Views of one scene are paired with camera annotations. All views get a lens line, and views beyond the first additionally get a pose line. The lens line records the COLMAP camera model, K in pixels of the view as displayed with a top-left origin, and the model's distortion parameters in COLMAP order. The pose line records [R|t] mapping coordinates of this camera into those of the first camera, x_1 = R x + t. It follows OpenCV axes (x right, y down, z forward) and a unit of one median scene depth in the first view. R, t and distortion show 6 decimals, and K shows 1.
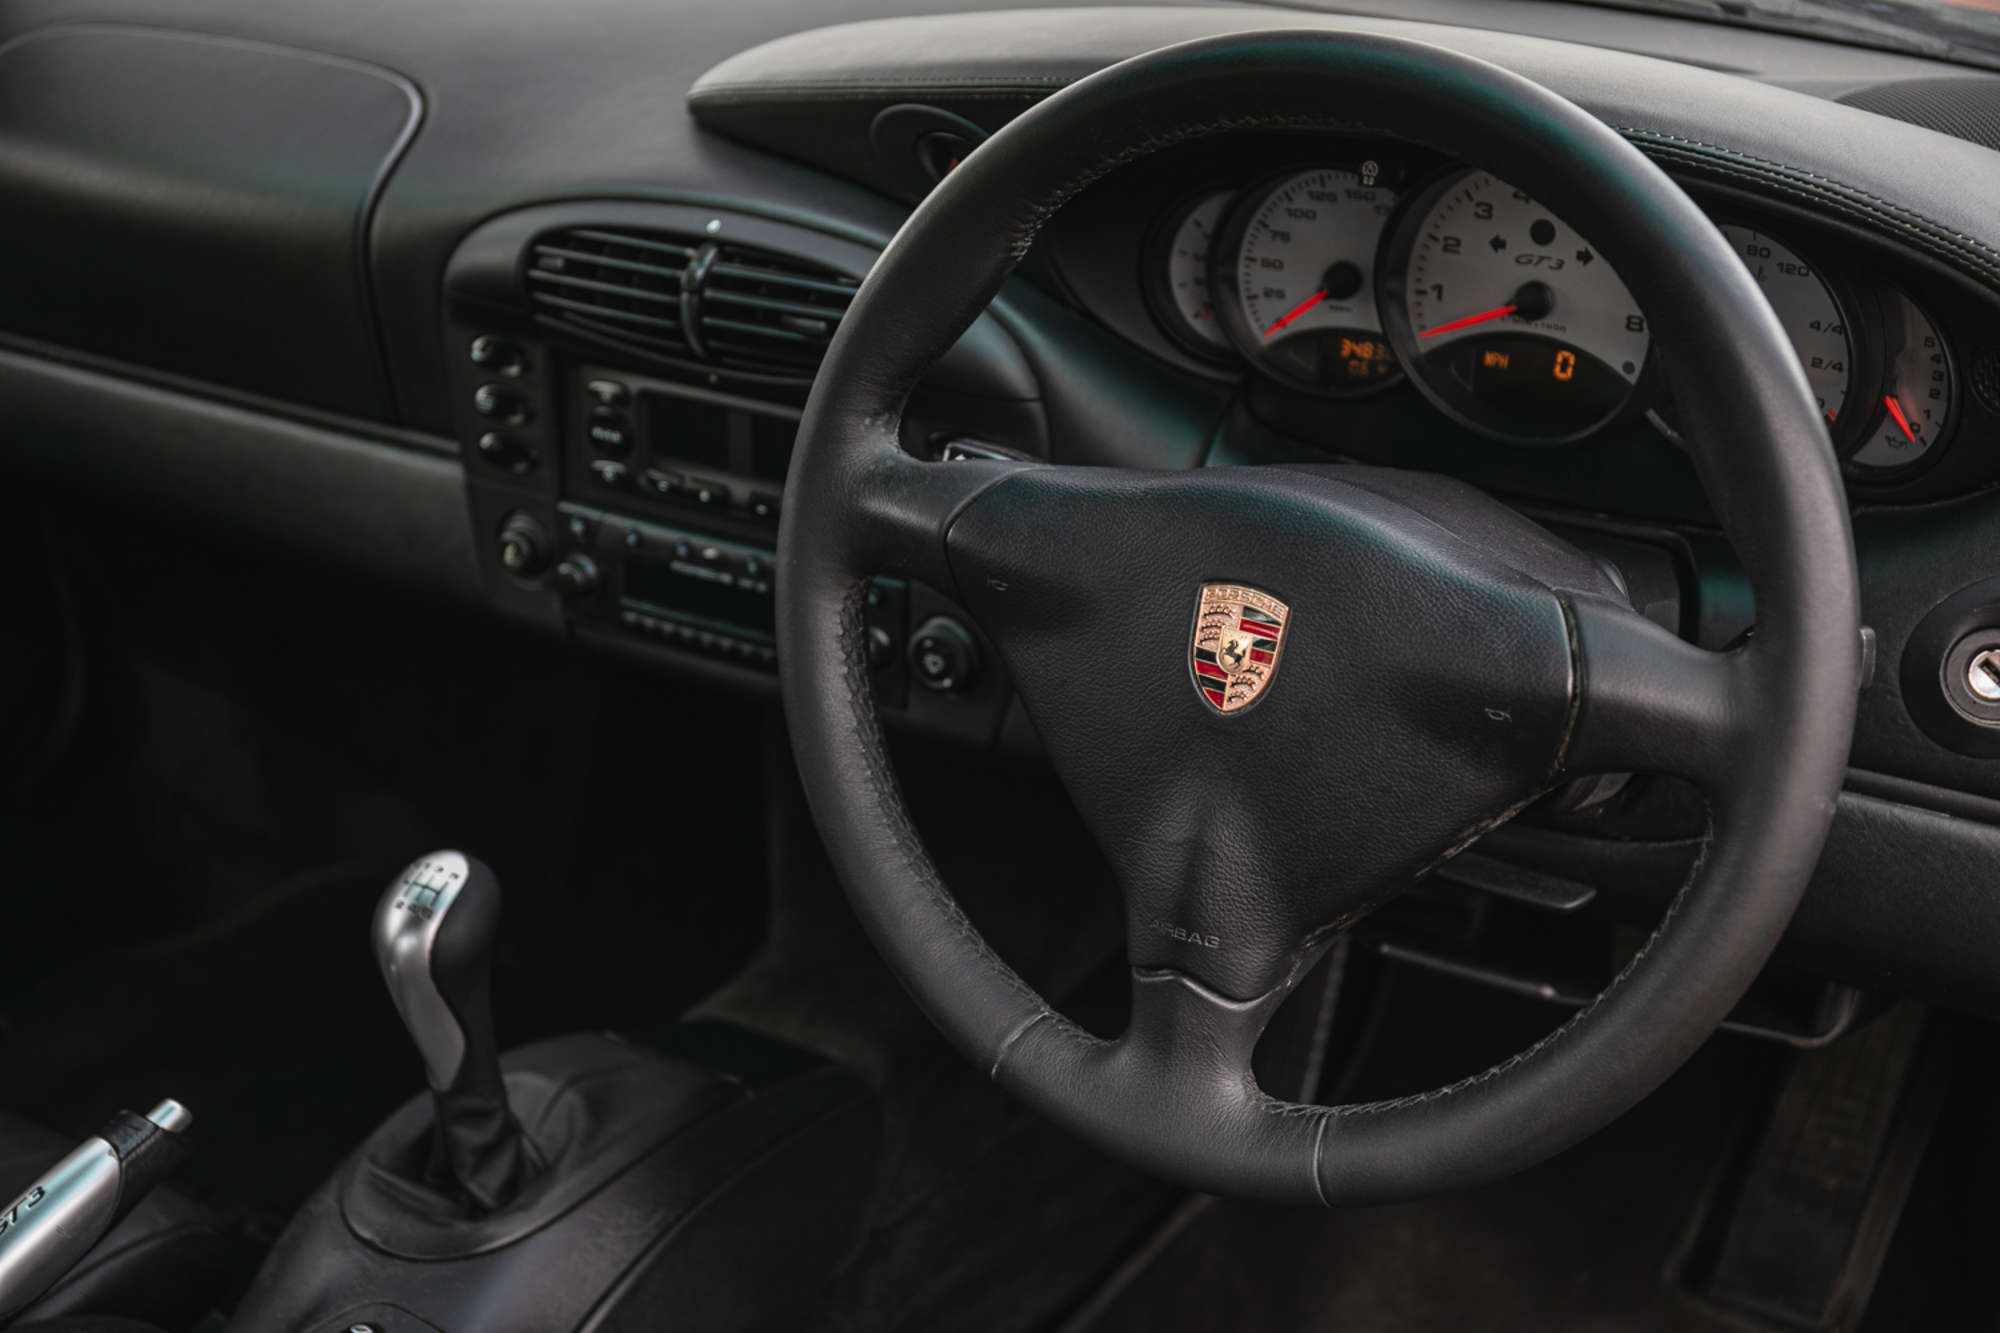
lens RADIAL K [[2879.2, 0, 1001.6], [0, 2879.2, 667.0], [0, 0, 1]] dist [0.090344, 0.000000]
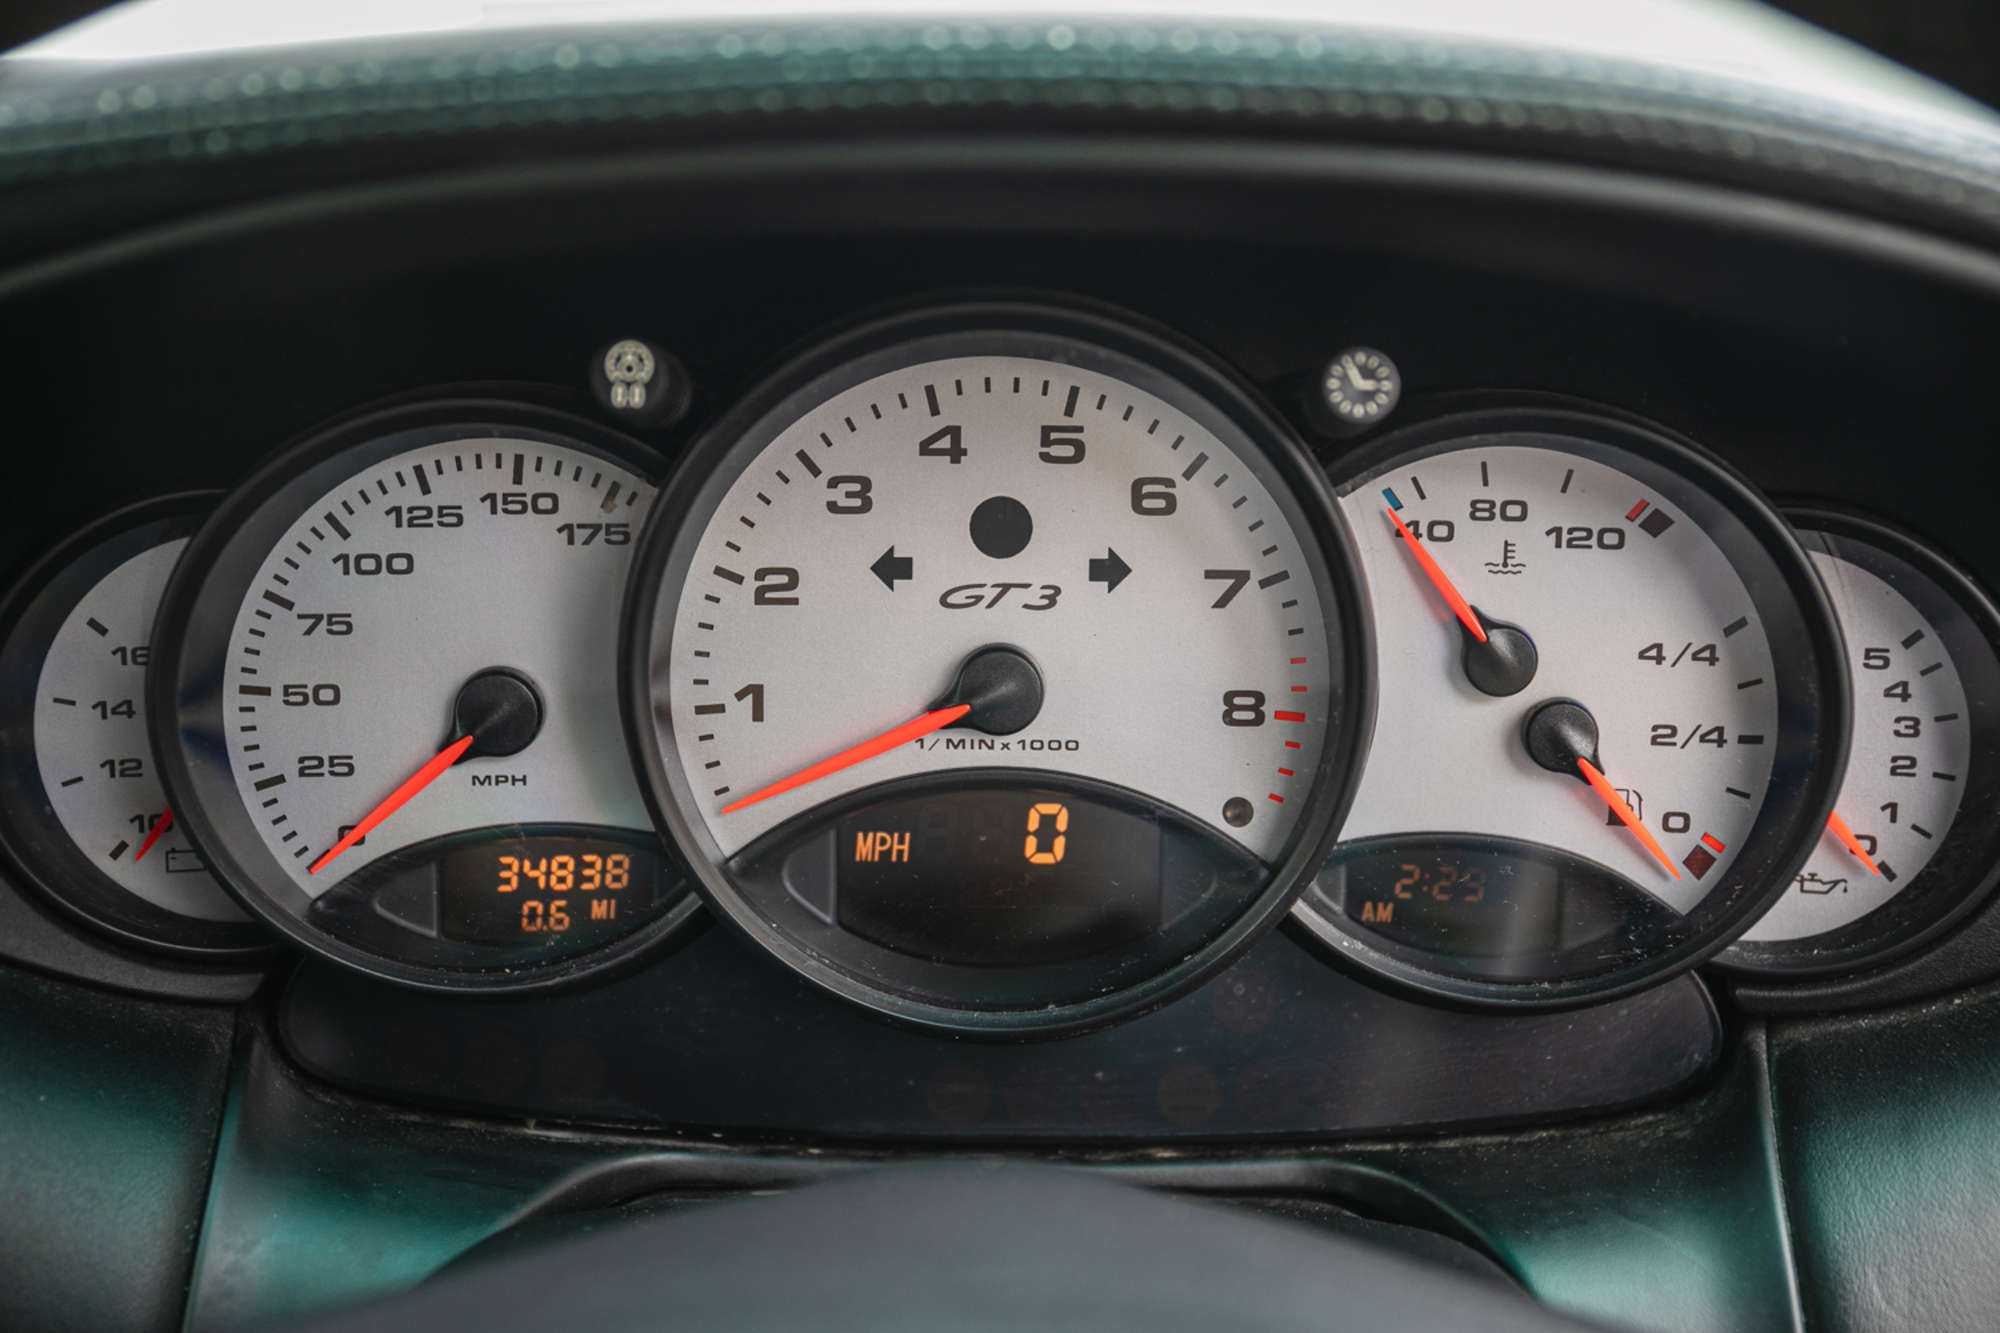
lens RADIAL K [[2108.2, 0, 1002.5], [0, 2108.2, 663.5], [0, 0, 1]] dist [-0.037618, 0.000000]
pose [[0.849789, -0.090416, 0.519311, 0.023703], [0.203916, 0.964864, -0.165695, -0.077253], [-0.486083, 0.246702, 0.838368, 0.724742]]
